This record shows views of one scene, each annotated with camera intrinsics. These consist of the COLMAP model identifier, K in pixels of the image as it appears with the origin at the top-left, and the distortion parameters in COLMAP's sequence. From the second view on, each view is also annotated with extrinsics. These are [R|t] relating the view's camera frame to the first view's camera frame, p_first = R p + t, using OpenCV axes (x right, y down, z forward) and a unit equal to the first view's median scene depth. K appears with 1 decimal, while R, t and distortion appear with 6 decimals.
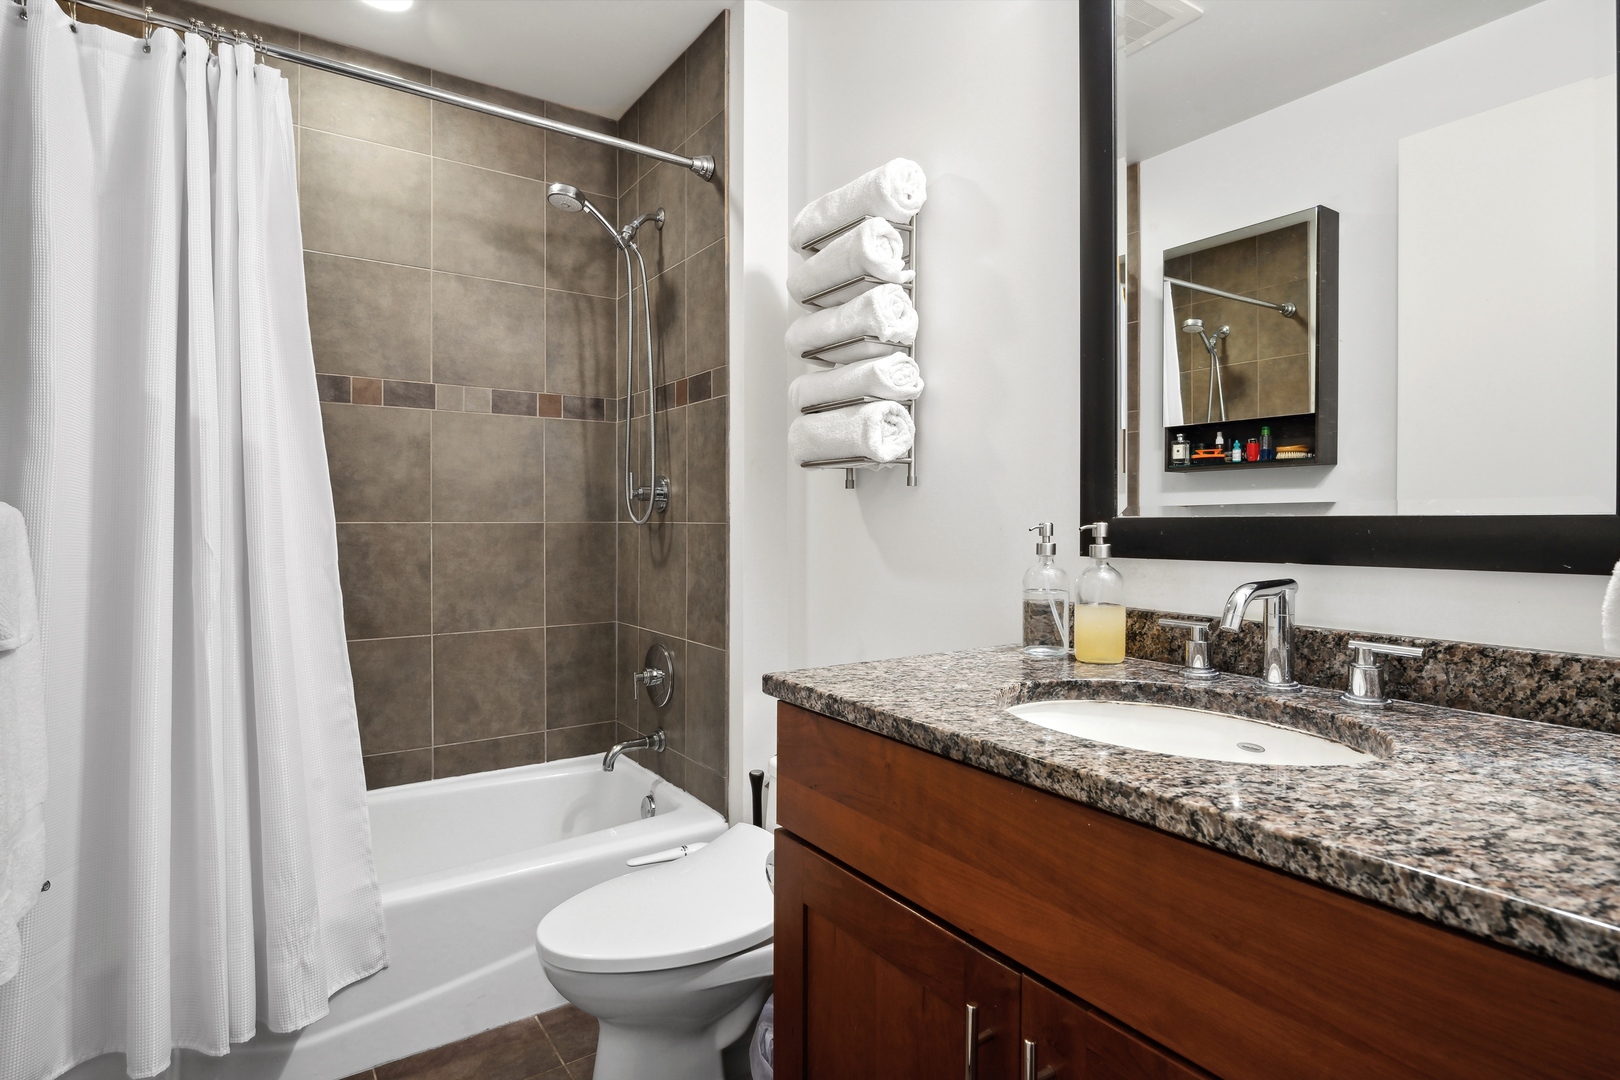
lens RADIAL K [[824.3, 0, 810.0], [0, 824.3, 540.0], [0, 0, 1]] dist [-0.022461, 0.000935]
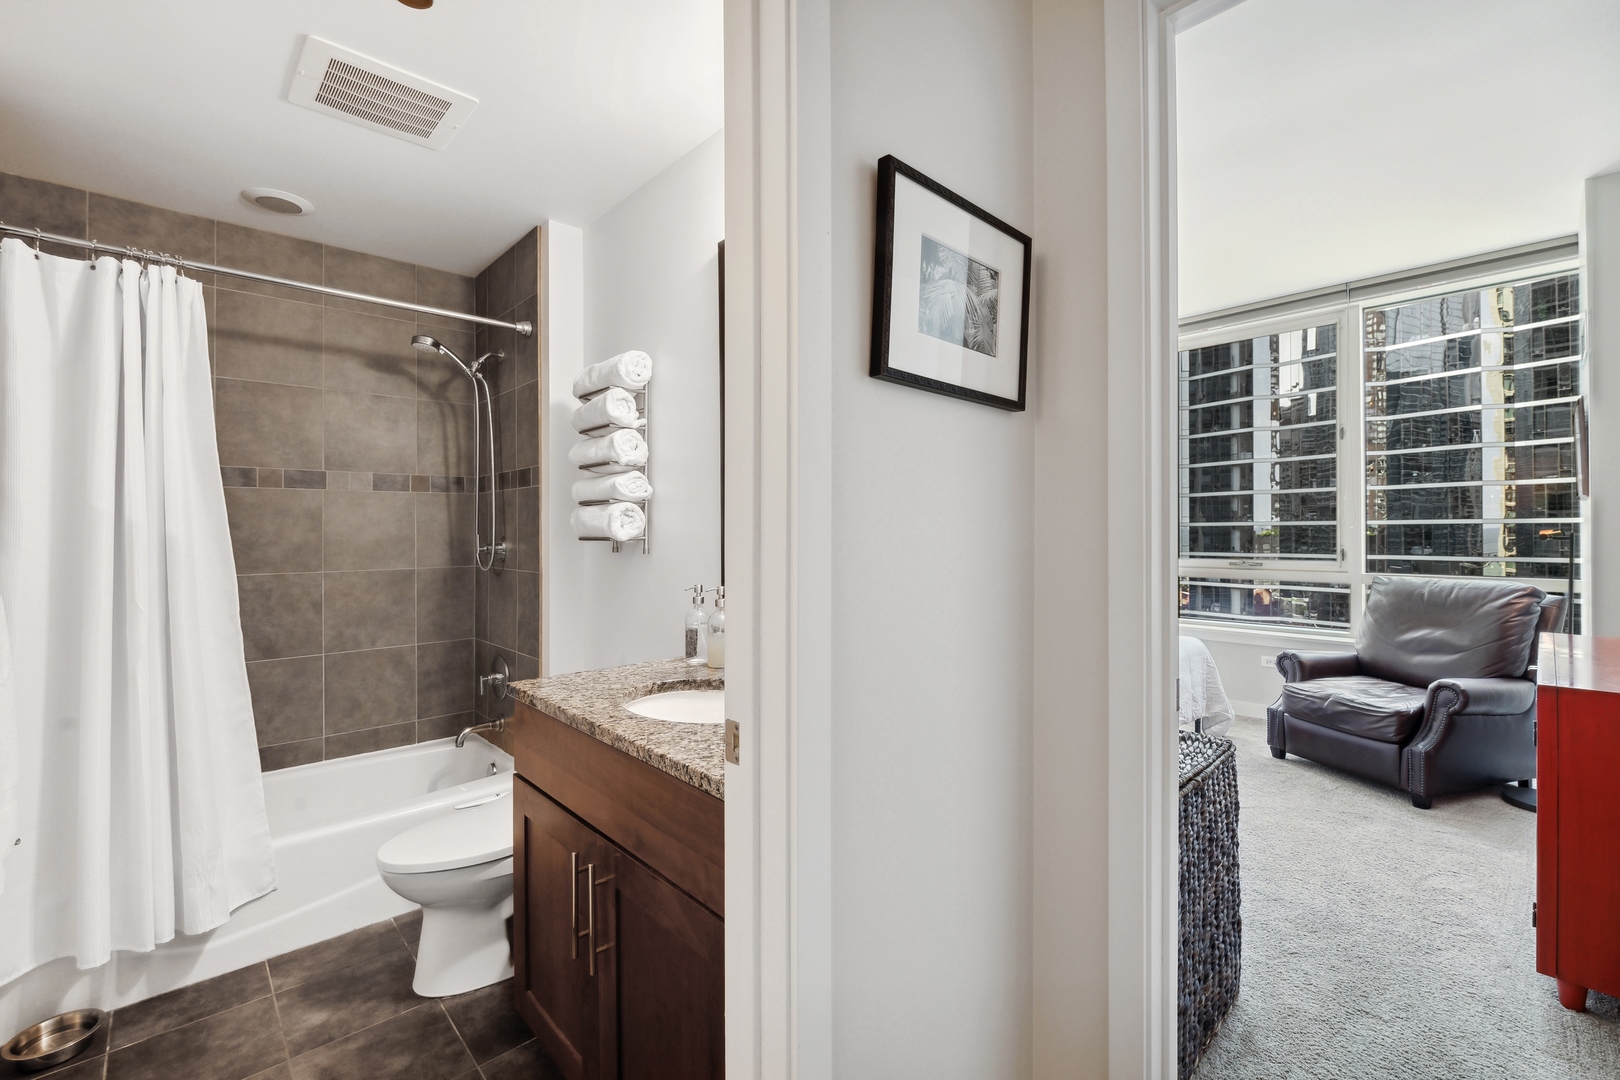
lens RADIAL K [[662.3, 0, 809.4], [0, 662.3, 536.1], [0, 0, 1]] dist [-0.018983, -0.000684]
pose [[0.985664, -0.007766, 0.168542, 0.159742], [0.011357, 0.999728, -0.020351, -0.051535], [-0.168338, 0.021973, 0.985484, -0.222821]]
